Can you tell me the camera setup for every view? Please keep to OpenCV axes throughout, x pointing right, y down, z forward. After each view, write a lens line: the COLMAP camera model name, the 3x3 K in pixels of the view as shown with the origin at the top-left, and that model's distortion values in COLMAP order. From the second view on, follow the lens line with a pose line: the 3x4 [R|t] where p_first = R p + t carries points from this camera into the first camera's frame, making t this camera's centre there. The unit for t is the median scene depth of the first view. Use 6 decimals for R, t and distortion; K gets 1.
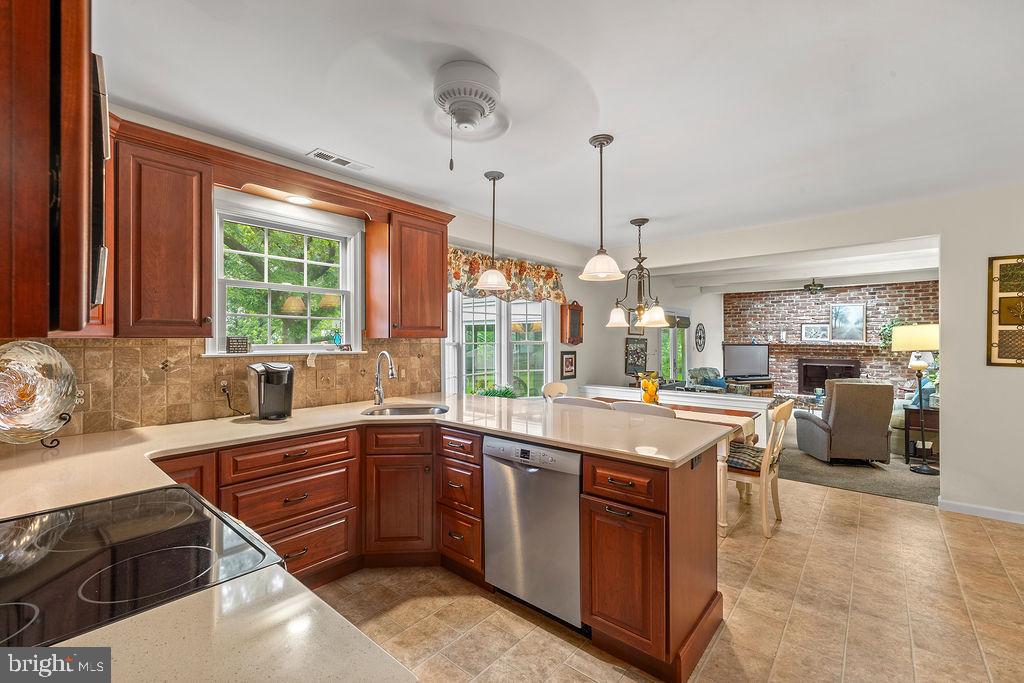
lens RADIAL K [[440.1, 0, 513.8], [0, 440.1, 335.5], [0, 0, 1]] dist [0.004629, 0.000031]
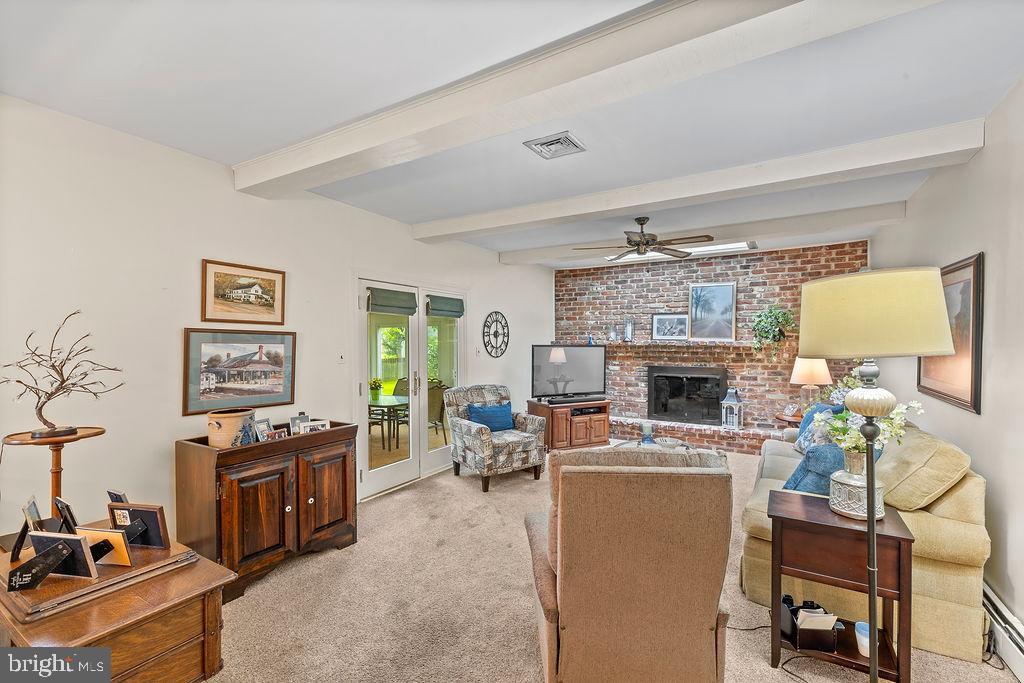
lens RADIAL K [[440.1, 0, 519.0], [0, 440.1, 347.9], [0, 0, 1]] dist [0.004629, 0.000031]
pose [[0.986219, -0.004685, 0.165376, 0.356844], [0.001344, 0.999793, 0.020309, 0.011150], [-0.165437, -0.019807, 0.986021, 0.390414]]
